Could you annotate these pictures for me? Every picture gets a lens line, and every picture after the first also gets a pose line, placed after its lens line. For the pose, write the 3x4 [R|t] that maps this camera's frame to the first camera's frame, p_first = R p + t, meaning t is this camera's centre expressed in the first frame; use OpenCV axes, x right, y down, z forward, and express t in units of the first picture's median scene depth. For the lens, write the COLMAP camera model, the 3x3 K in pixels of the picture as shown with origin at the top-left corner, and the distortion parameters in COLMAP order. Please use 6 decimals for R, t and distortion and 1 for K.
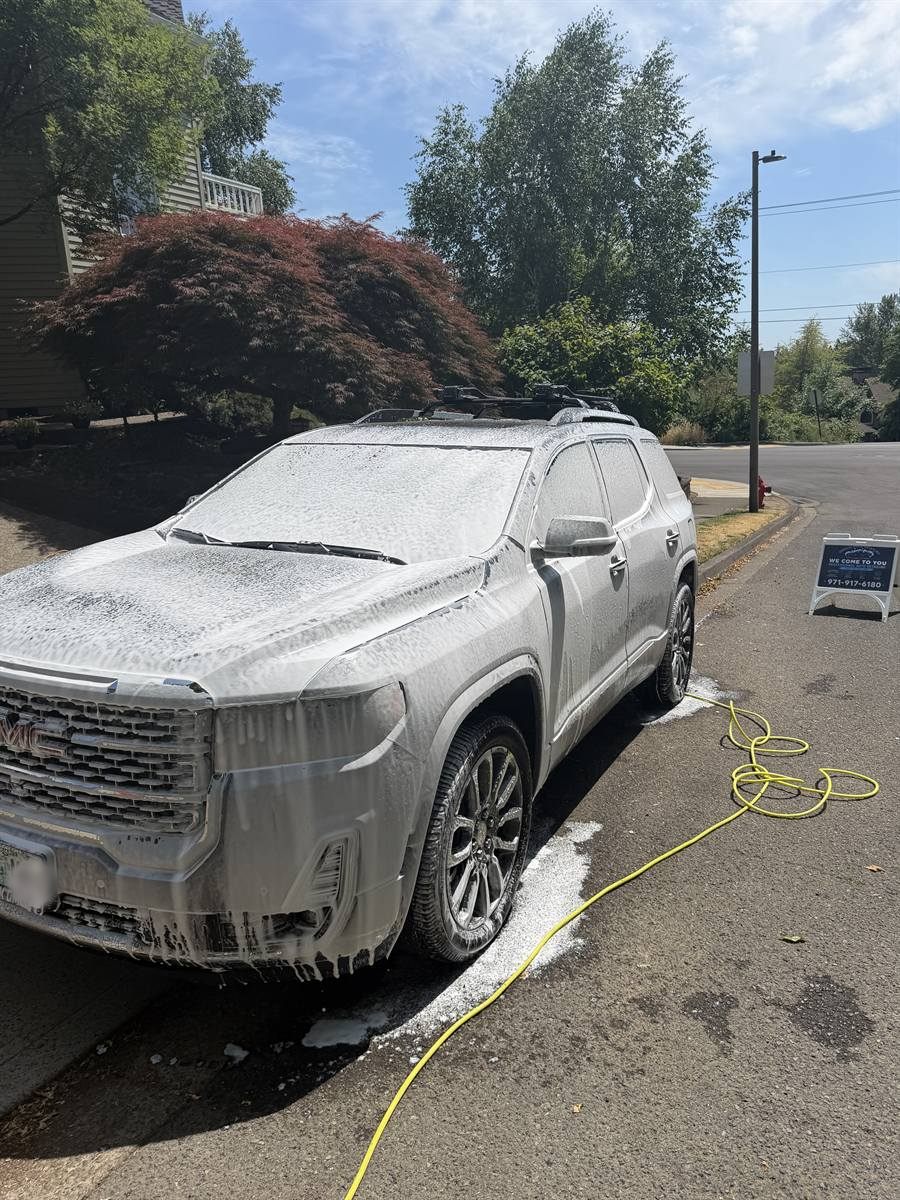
lens RADIAL K [[849.0, 0, 450.0], [0, 849.0, 600.0], [0, 0, 1]] dist [0.077802, -0.132811]
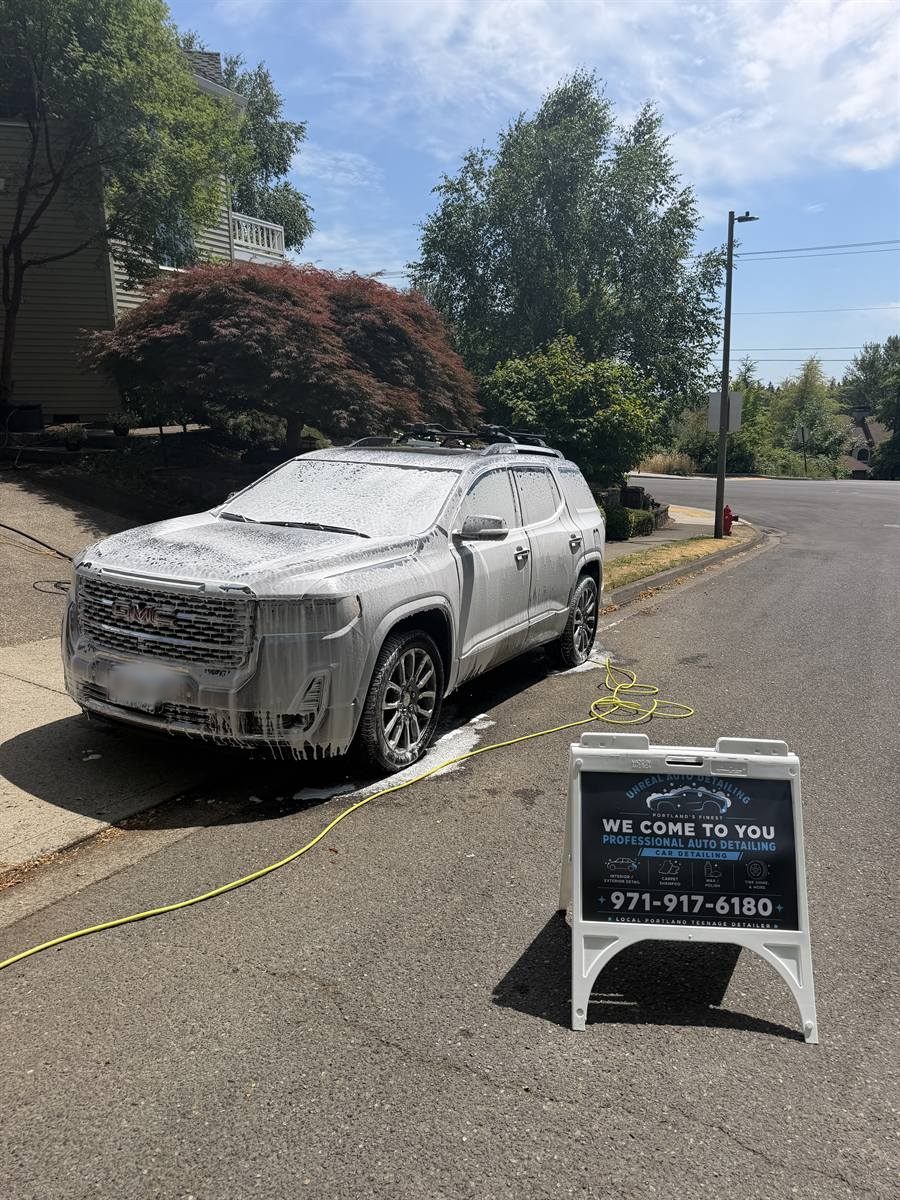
lens RADIAL K [[863.2, 0, 450.0], [0, 863.2, 600.0], [0, 0, 1]] dist [0.097880, -0.145789]
pose [[0.998922, 0.046362, -0.002509, 0.038465], [-0.046408, 0.998647, -0.023457, 0.037966], [0.001418, 0.023548, 0.999722, -0.227125]]
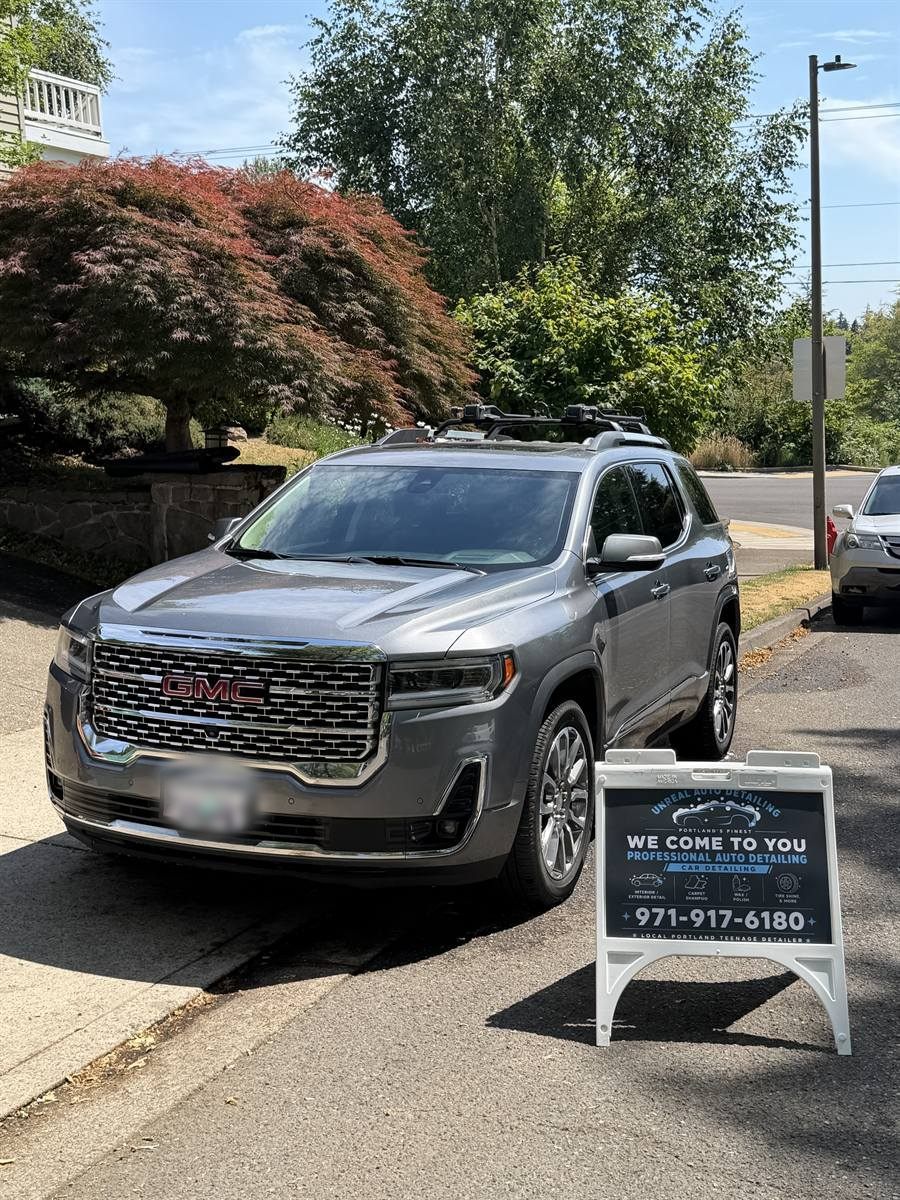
lens RADIAL K [[1511.6, 0, 450.0], [0, 1511.6, 600.0], [0, 0, 1]] dist [0.118614, -0.014016]
pose [[0.995882, 0.003146, 0.090604, -0.098724], [0.005112, 0.995859, -0.090767, 0.061869], [-0.090515, 0.090856, 0.991742, -0.347813]]
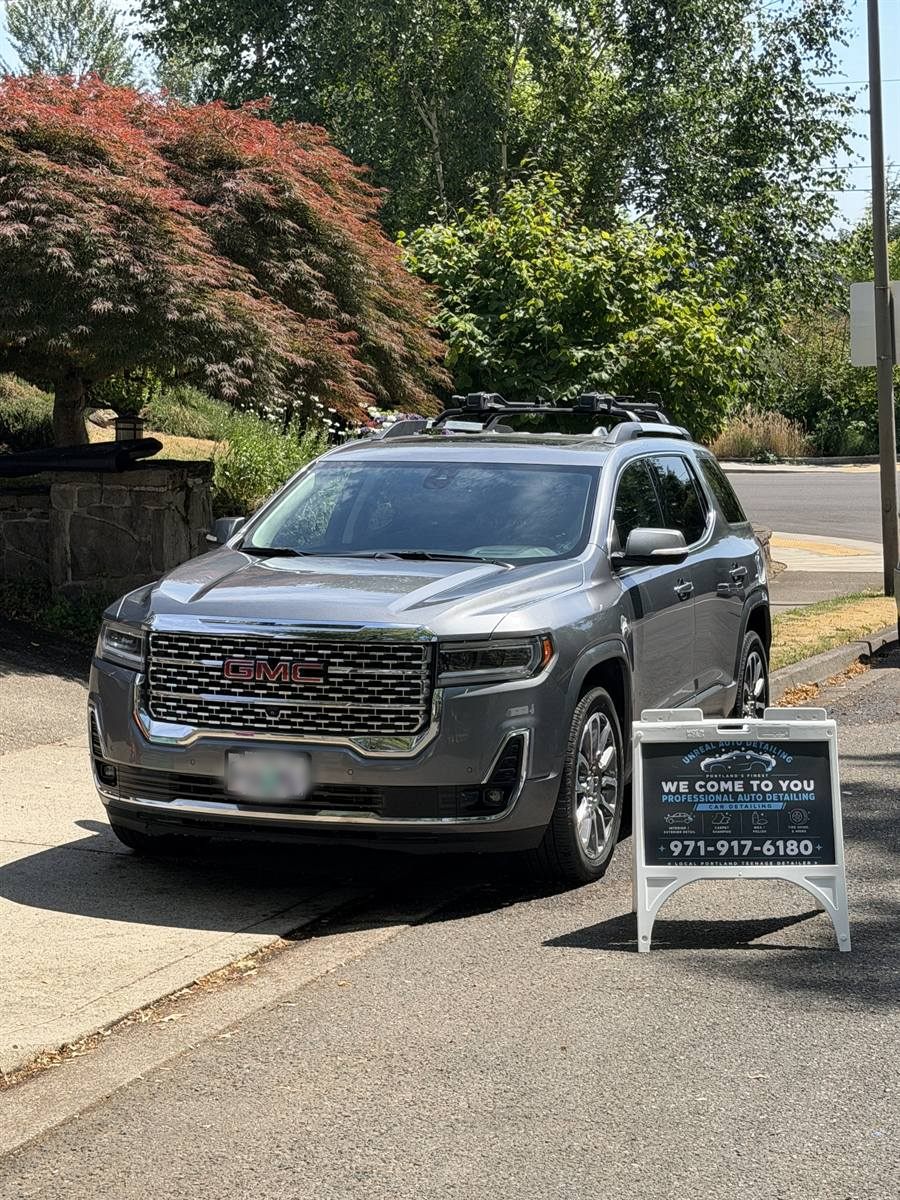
lens RADIAL K [[2501.2, 0, 450.0], [0, 2501.2, 600.0], [0, 0, 1]] dist [-0.052069, 2.671501]
pose [[0.990139, -0.005080, 0.139993, -0.214288], [0.022159, 0.992440, -0.120714, 0.143662], [-0.138322, 0.122626, 0.982766, -0.808500]]
